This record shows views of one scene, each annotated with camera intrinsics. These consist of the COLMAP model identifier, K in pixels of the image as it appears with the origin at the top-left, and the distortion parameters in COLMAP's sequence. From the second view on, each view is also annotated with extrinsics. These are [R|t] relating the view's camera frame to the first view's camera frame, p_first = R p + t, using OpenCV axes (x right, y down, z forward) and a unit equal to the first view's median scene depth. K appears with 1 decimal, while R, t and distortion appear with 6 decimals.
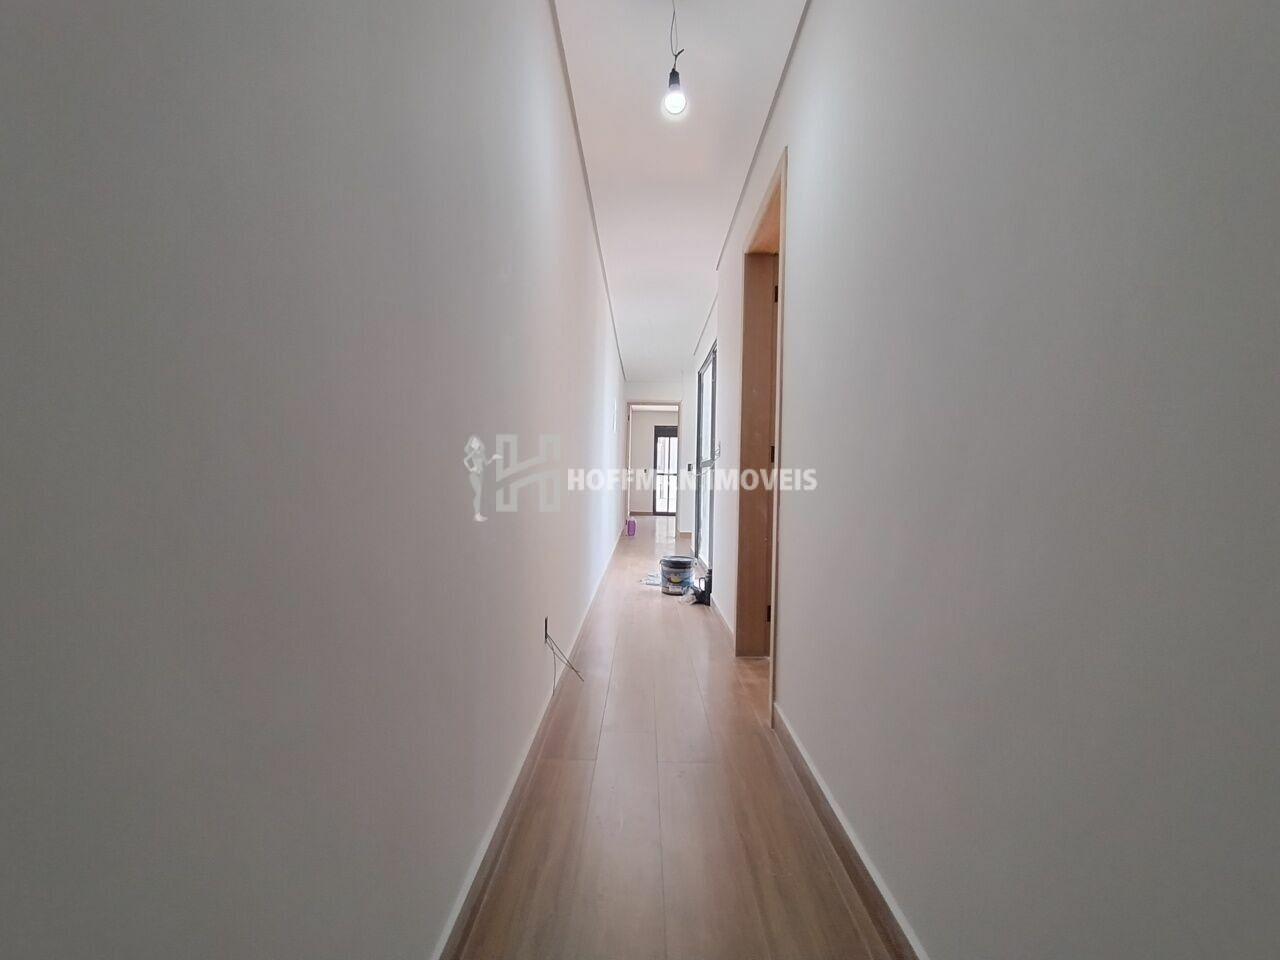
lens RADIAL K [[580.4, 0, 638.6], [0, 580.4, 484.3], [0, 0, 1]] dist [-0.002276, -0.000158]
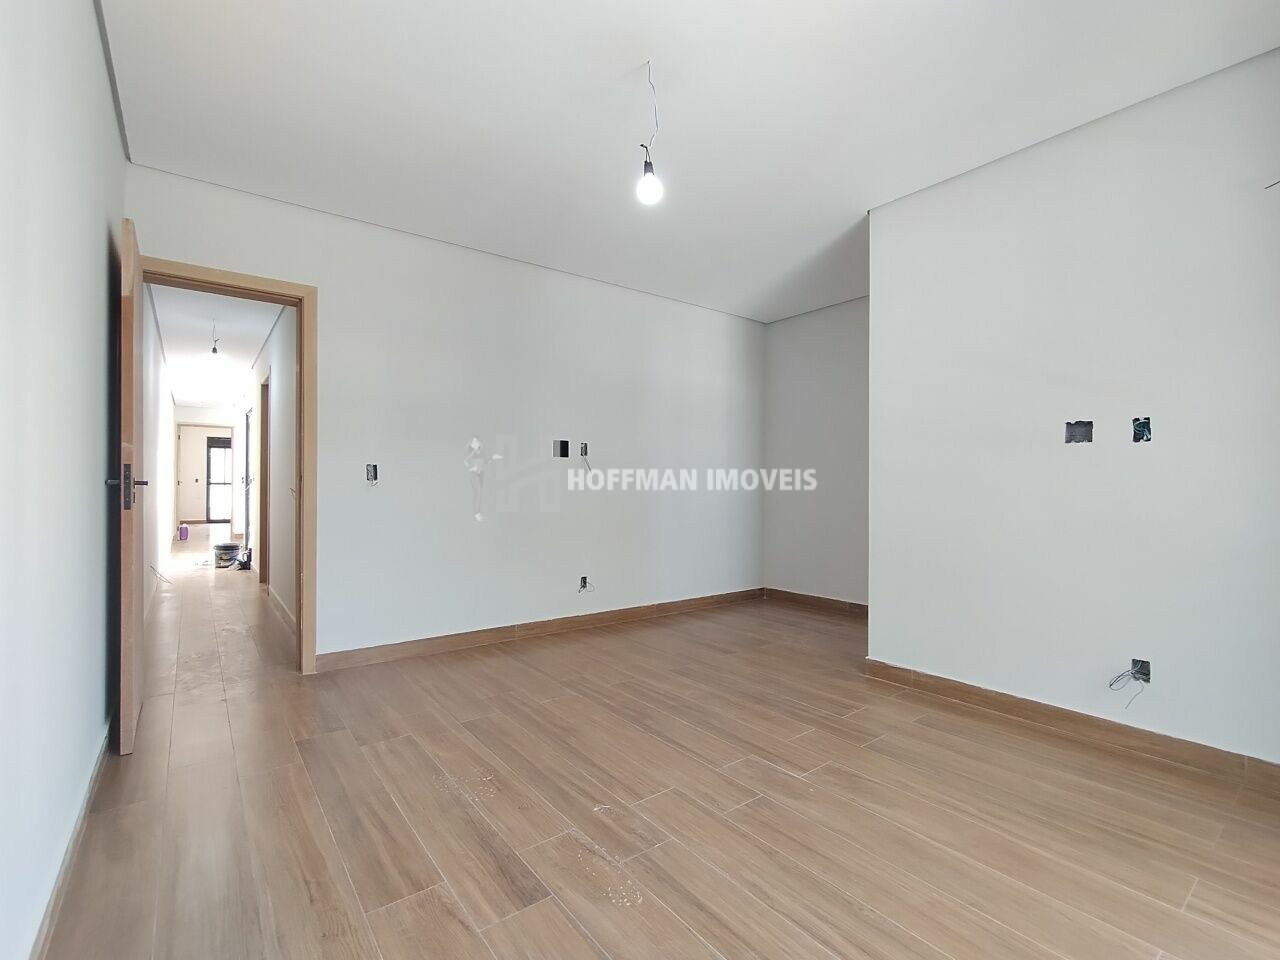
lens RADIAL K [[580.4, 0, 638.6], [0, 580.4, 484.3], [0, 0, 1]] dist [-0.002276, -0.000158]
pose [[0.785208, -0.014954, 0.619051, -0.018399], [0.016319, 0.999861, 0.003454, -0.015780], [-0.619017, 0.007390, 0.785343, -0.614684]]
